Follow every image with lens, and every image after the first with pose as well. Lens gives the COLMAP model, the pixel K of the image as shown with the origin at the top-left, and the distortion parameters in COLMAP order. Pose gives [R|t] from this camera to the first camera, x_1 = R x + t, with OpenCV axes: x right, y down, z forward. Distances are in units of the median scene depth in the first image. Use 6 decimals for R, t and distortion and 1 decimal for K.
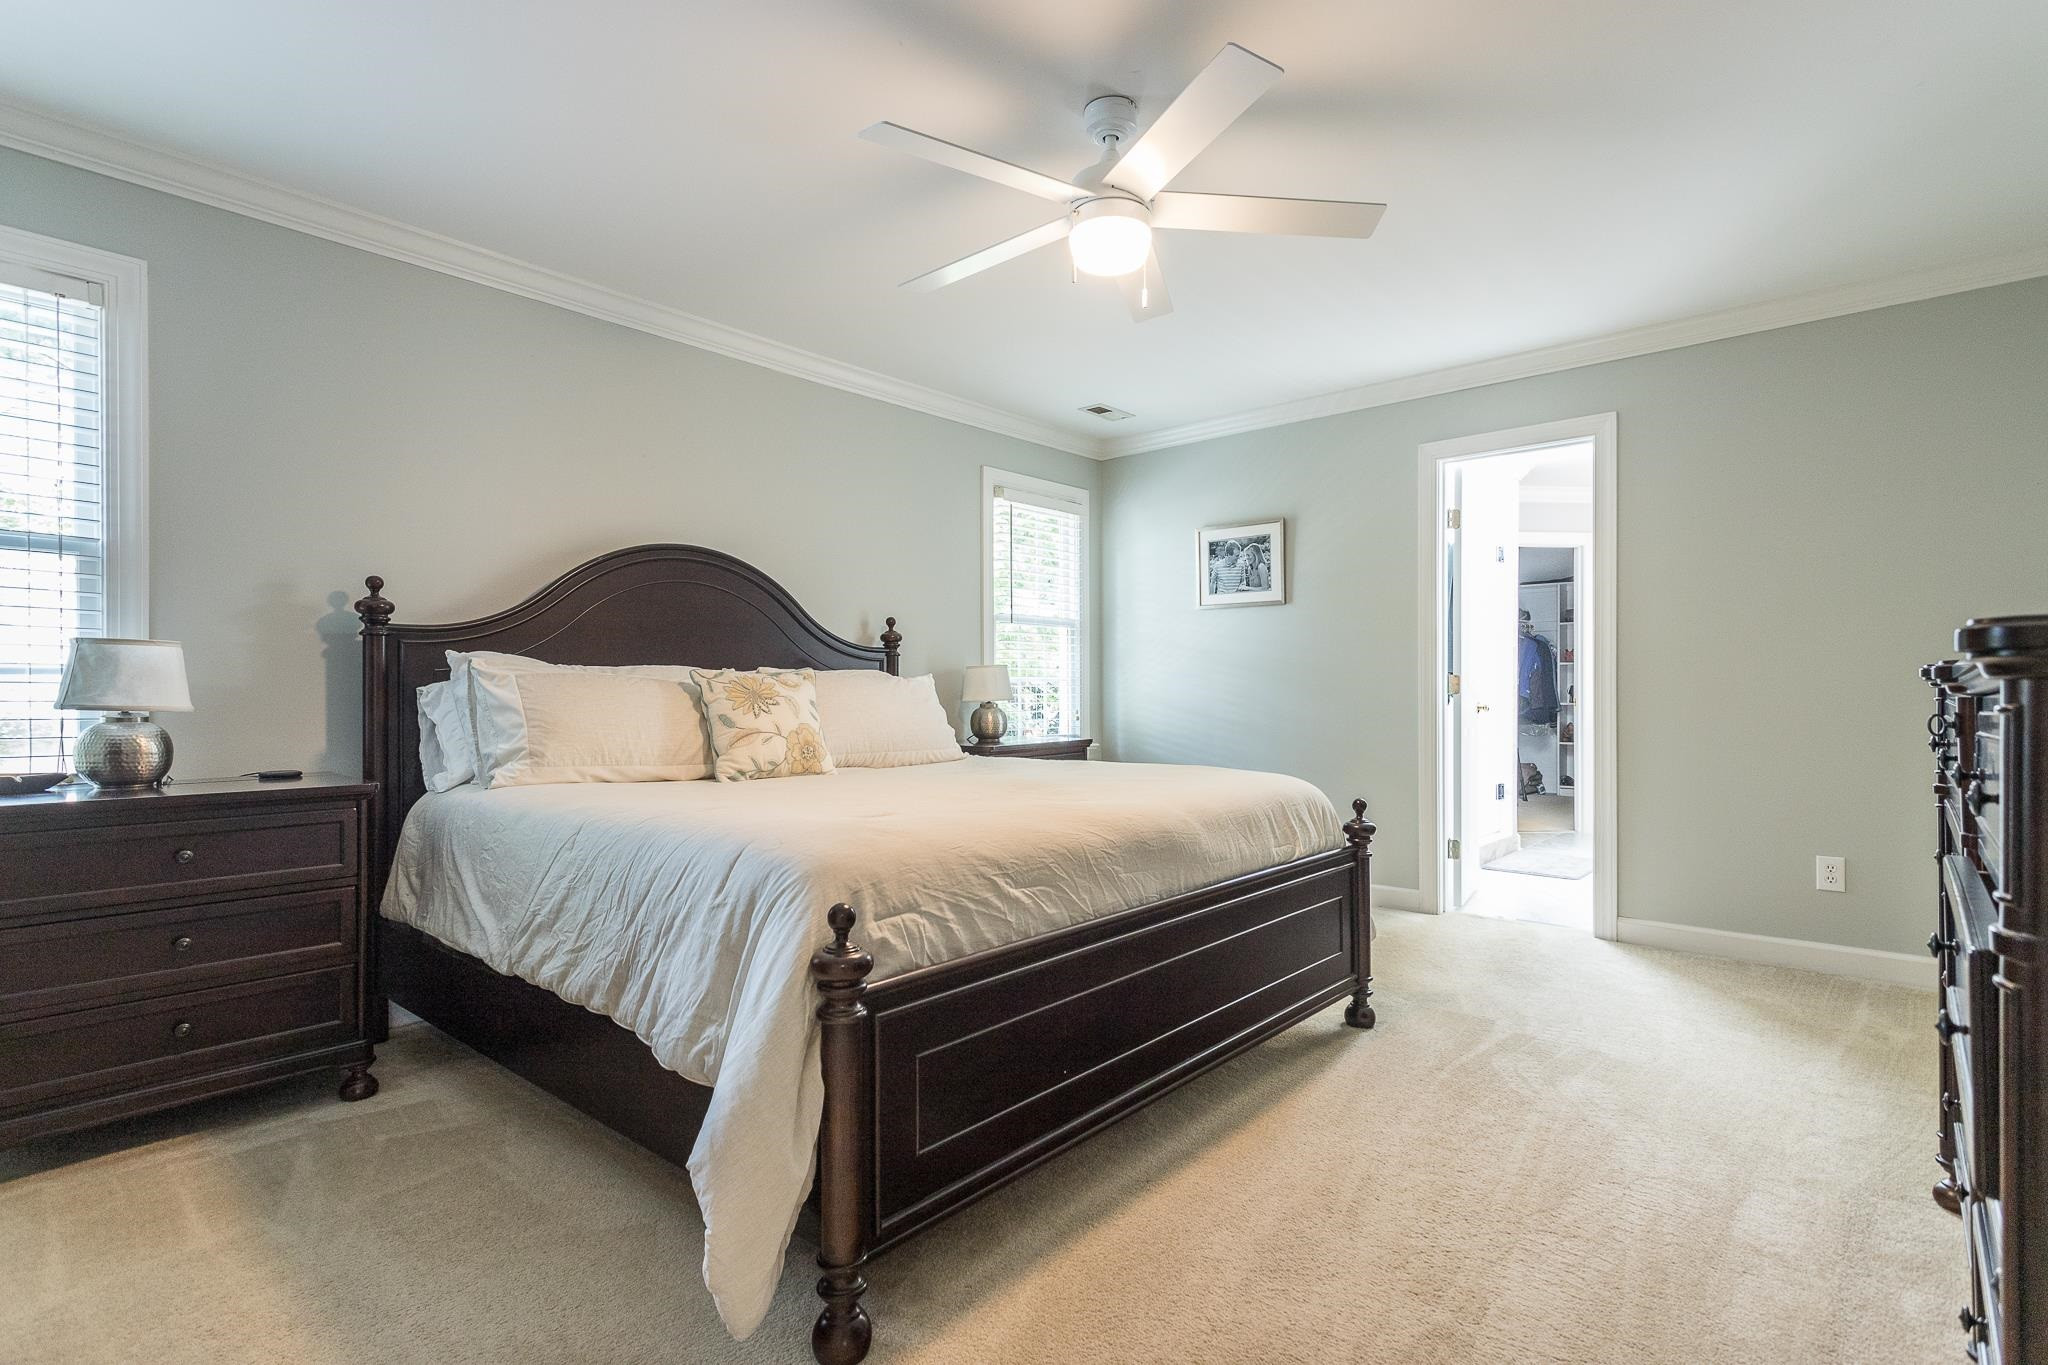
lens RADIAL K [[979.9, 0, 1034.3], [0, 979.9, 686.0], [0, 0, 1]] dist [0.000577, 0.001236]
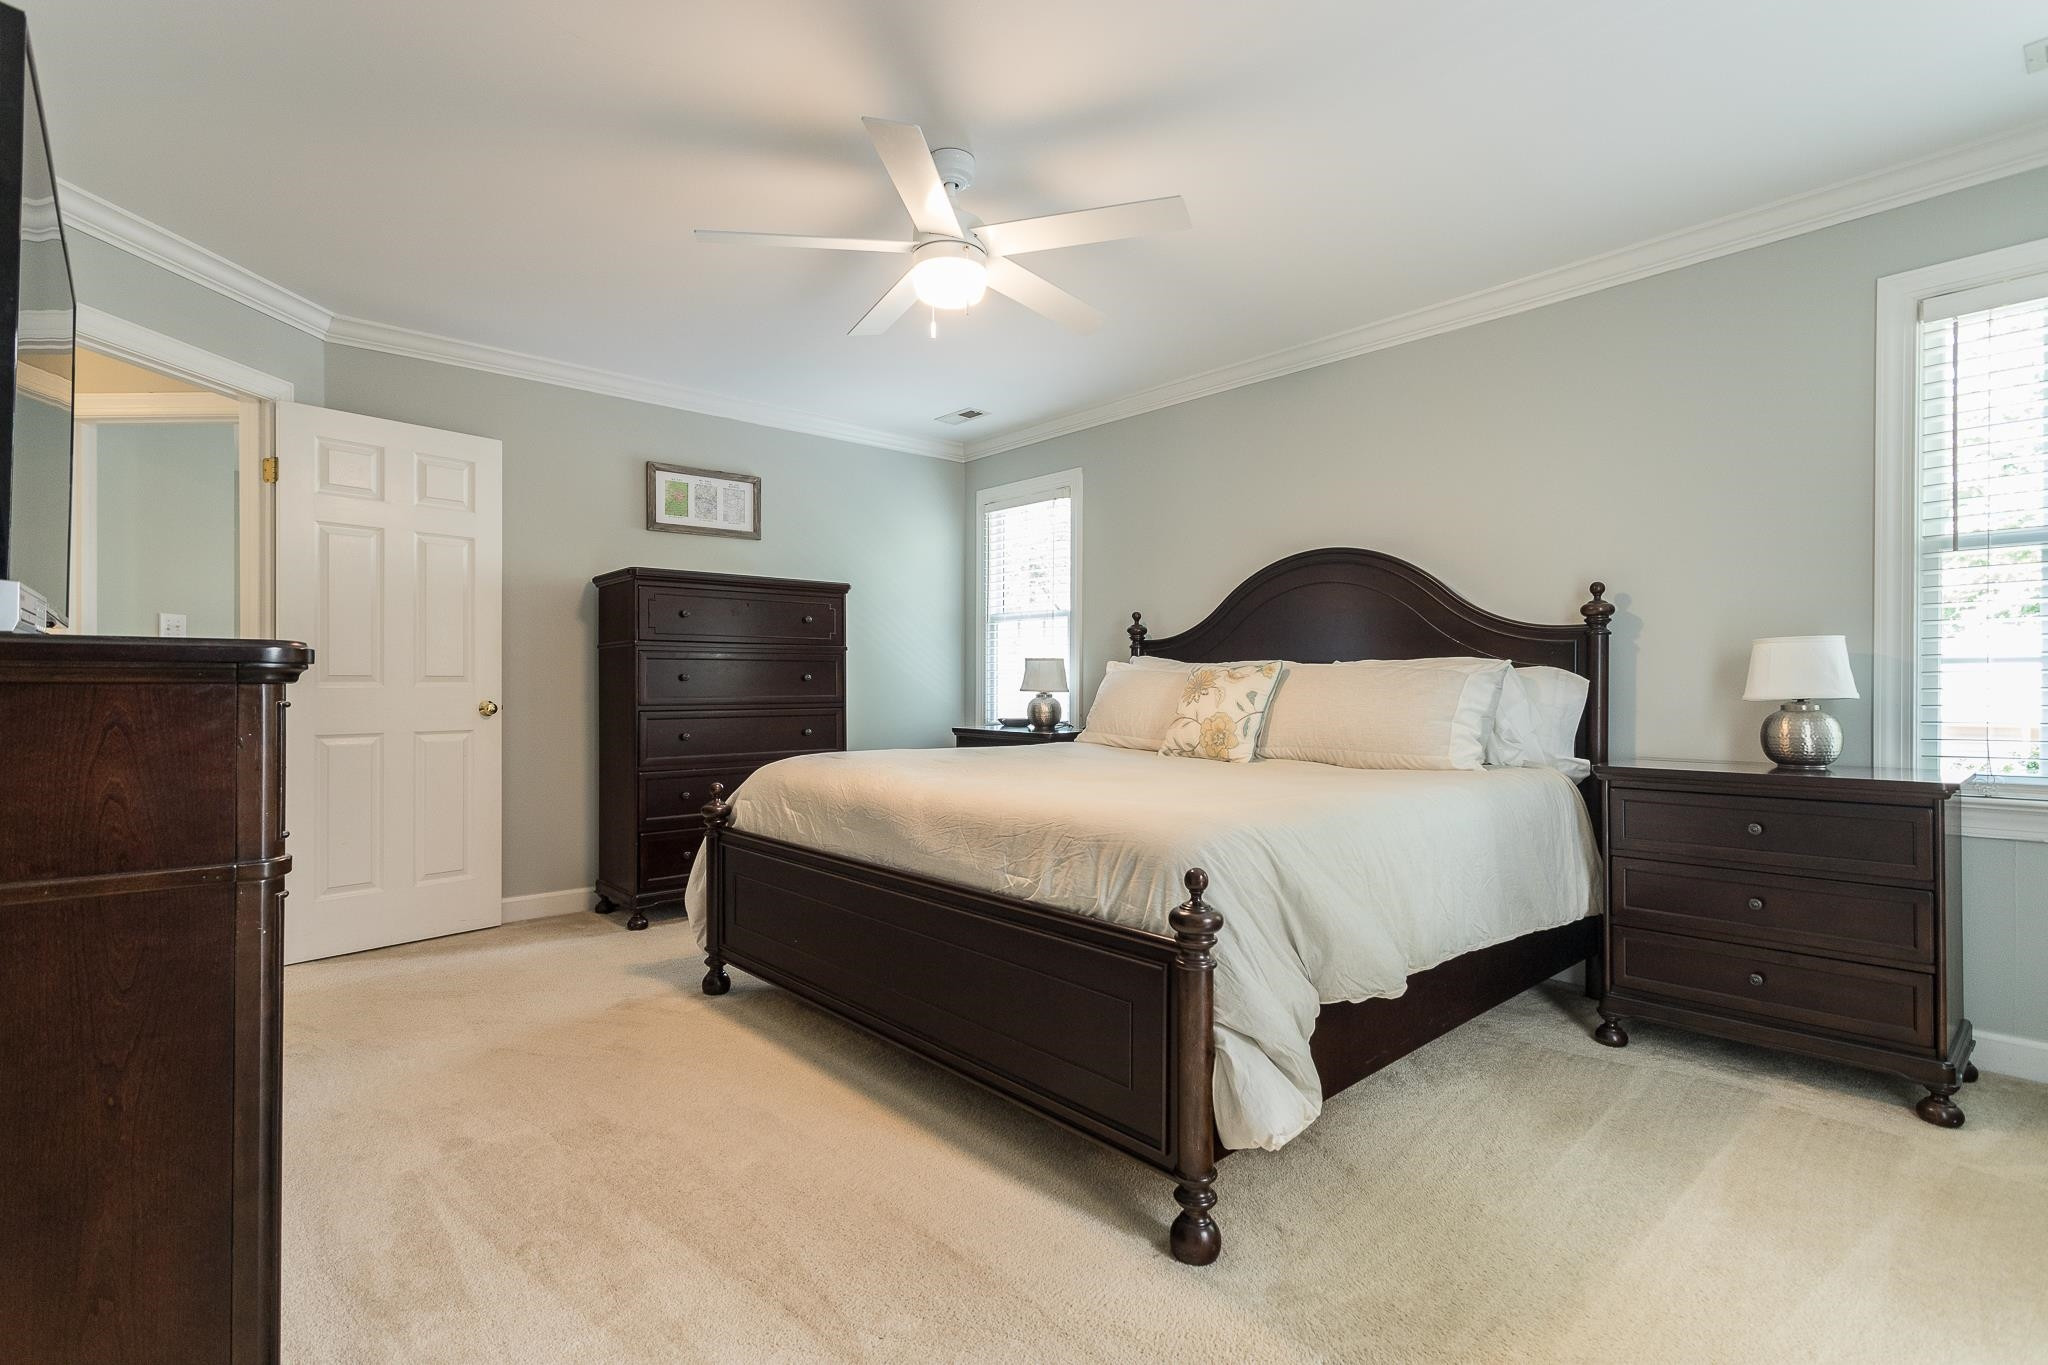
lens RADIAL K [[979.9, 0, 1034.2], [0, 979.9, 681.8], [0, 0, 1]] dist [0.000577, 0.001236]
pose [[-0.126030, 0.002082, -0.992024, 0.901219], [0.006955, 0.999975, 0.001215, 0.001473], [0.992002, -0.006747, -0.126041, 0.955692]]
